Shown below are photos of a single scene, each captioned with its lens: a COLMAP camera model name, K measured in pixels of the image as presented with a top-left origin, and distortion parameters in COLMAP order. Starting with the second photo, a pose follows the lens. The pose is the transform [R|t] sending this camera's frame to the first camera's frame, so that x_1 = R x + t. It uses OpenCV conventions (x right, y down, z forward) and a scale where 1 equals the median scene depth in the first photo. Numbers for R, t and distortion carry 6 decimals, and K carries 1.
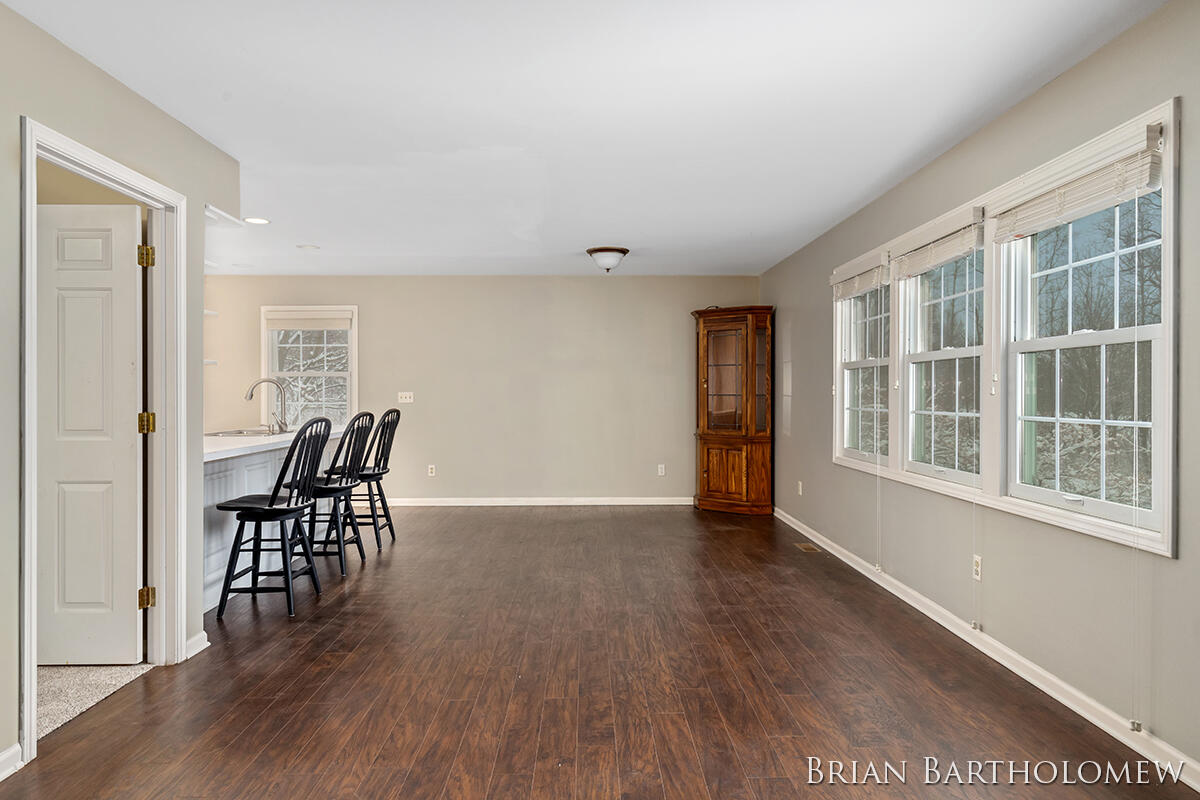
lens RADIAL K [[709.3, 0, 600.0], [0, 709.3, 400.0], [0, 0, 1]] dist [0.002196, 0.001254]
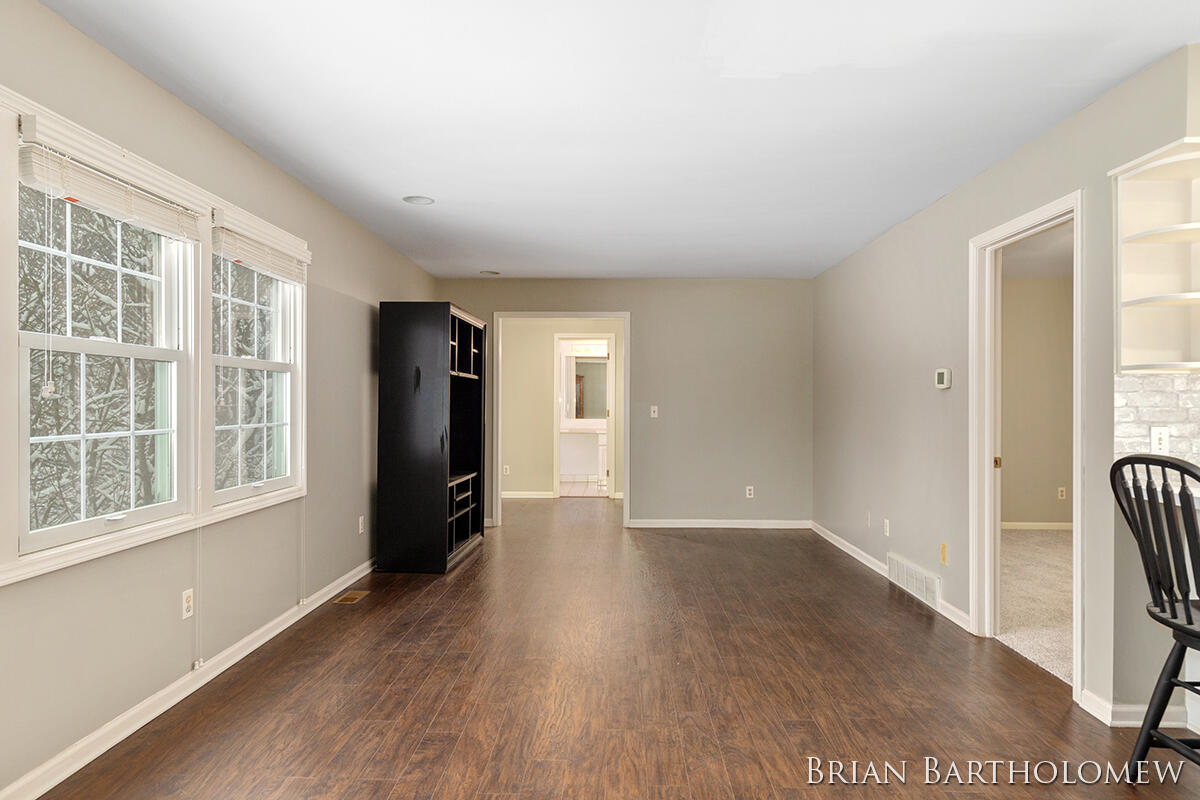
lens RADIAL K [[736.2, 0, 600.0], [0, 736.2, 400.0], [0, 0, 1]] dist [0.002253, 0.000916]
pose [[-0.999031, -0.002873, 0.043921, -0.017611], [-0.002784, 0.999994, 0.002099, -0.019310], [-0.043927, 0.001975, -0.999033, 1.907257]]
